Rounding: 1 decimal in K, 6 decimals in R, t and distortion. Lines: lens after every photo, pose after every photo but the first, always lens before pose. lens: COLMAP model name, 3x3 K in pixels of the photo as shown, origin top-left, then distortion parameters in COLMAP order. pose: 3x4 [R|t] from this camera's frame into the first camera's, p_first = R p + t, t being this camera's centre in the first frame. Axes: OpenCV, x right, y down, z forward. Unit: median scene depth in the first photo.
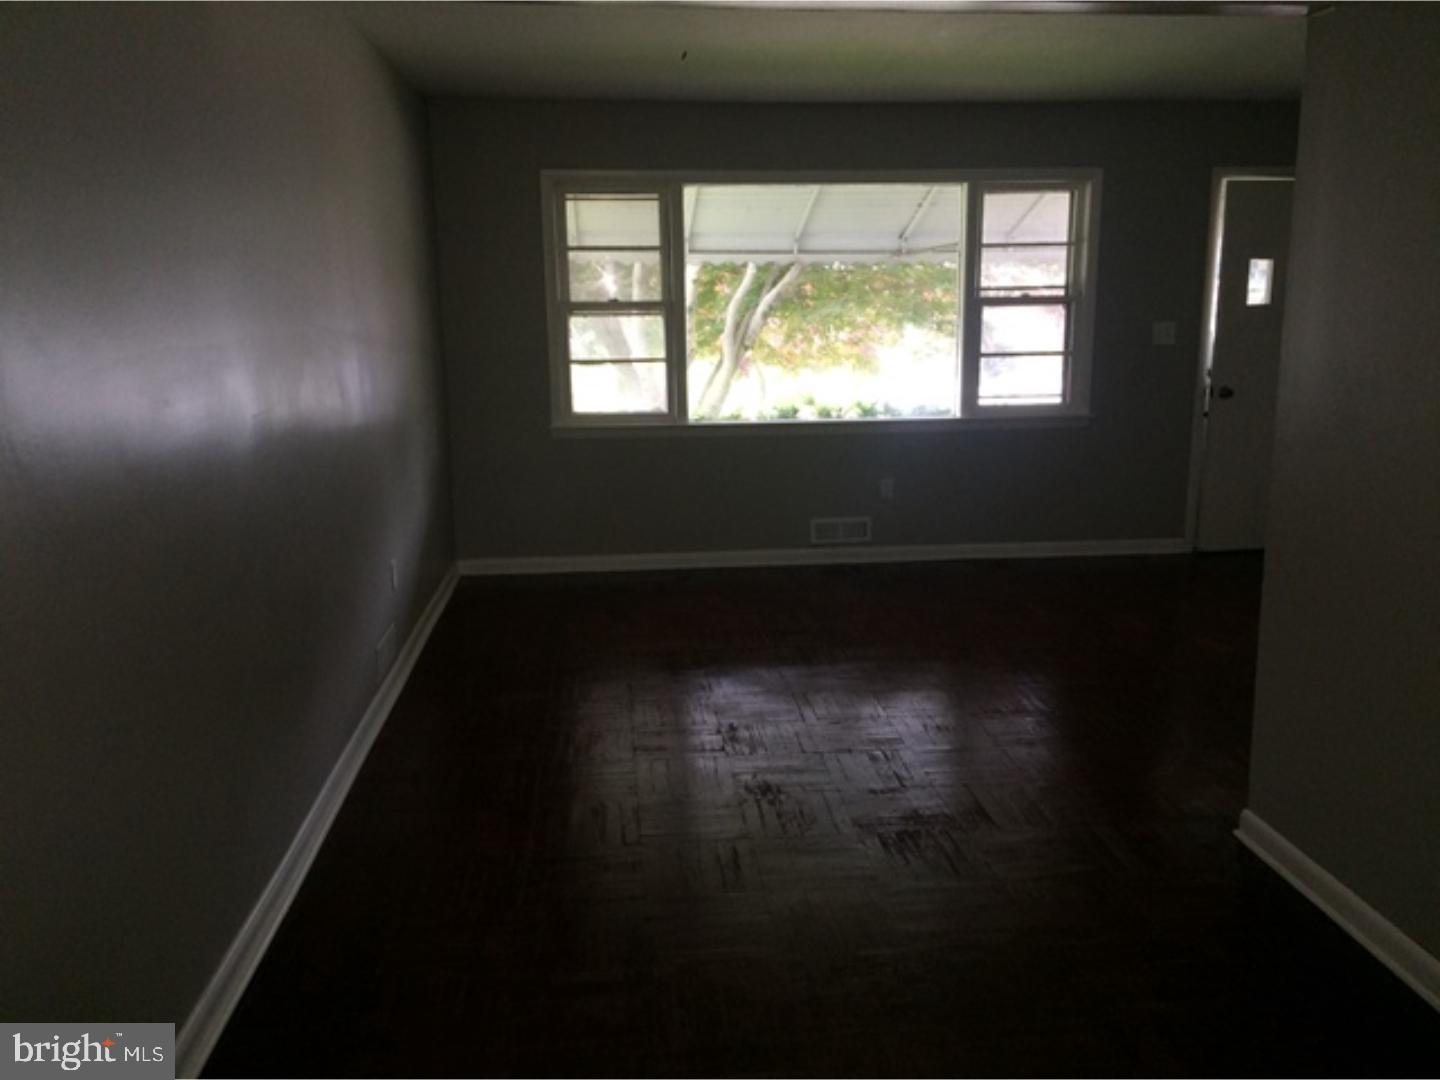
lens RADIAL K [[1206.4, 0, 724.0], [0, 1206.4, 546.9], [0, 0, 1]] dist [0.074014, -0.070724]
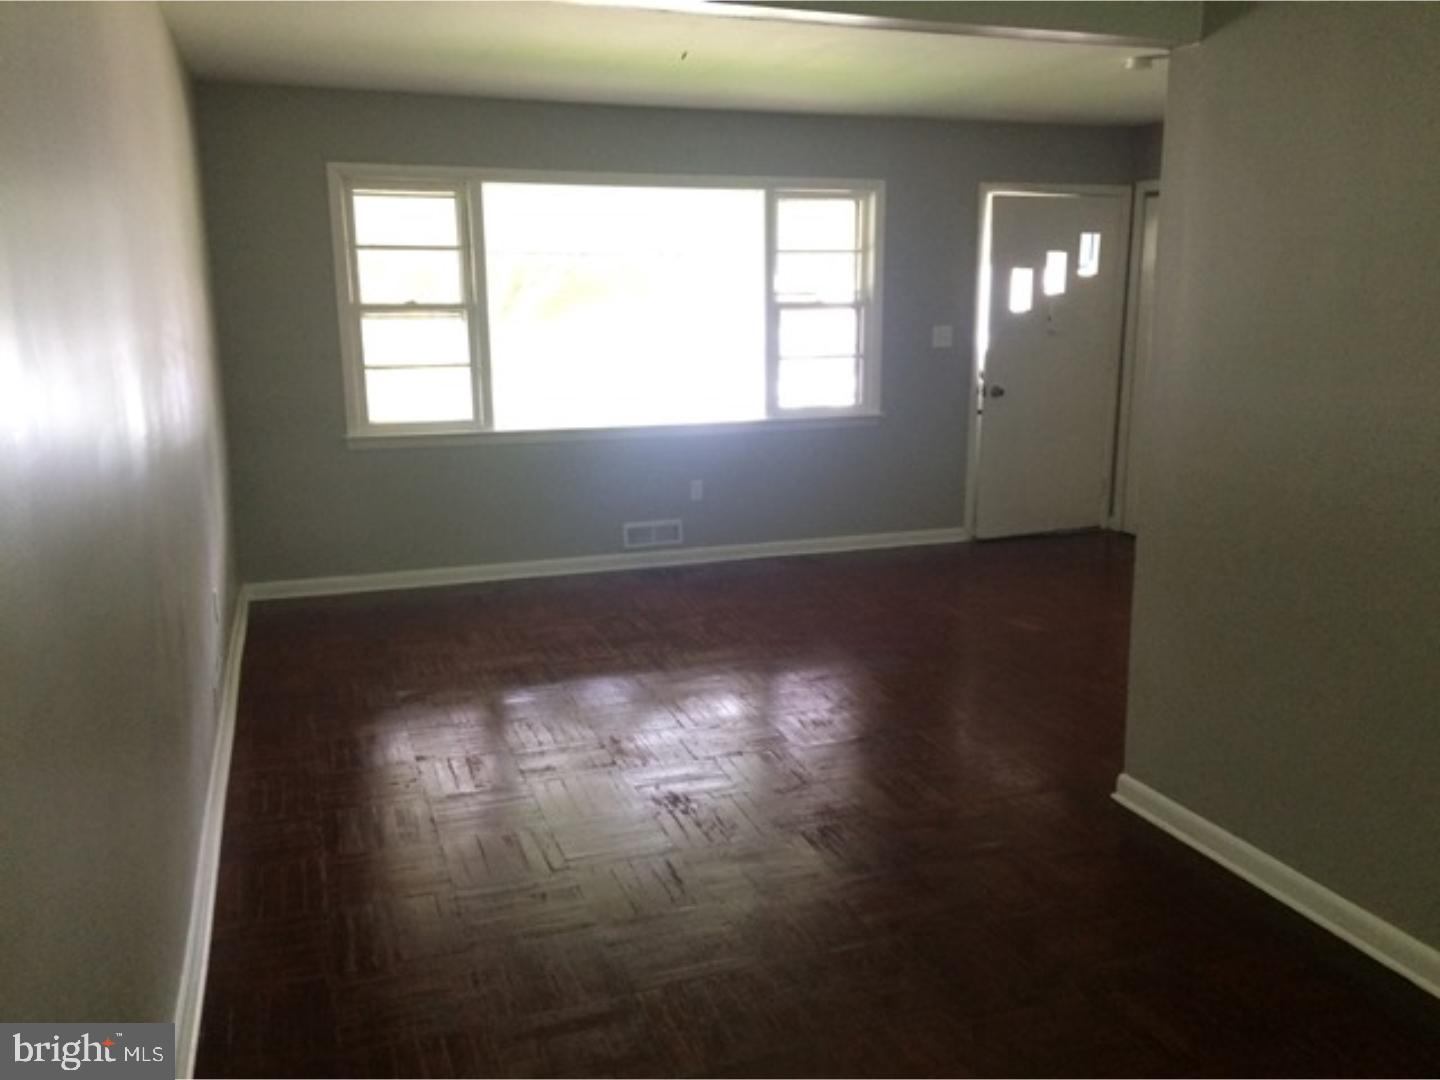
lens RADIAL K [[1206.4, 0, 718.3], [0, 1206.4, 552.4], [0, 0, 1]] dist [0.074014, -0.070724]
pose [[0.967538, -0.048118, 0.248104, -0.105217], [0.047213, 0.998839, 0.009599, -0.005926], [-0.248278, 0.002427, 0.968686, 0.019449]]
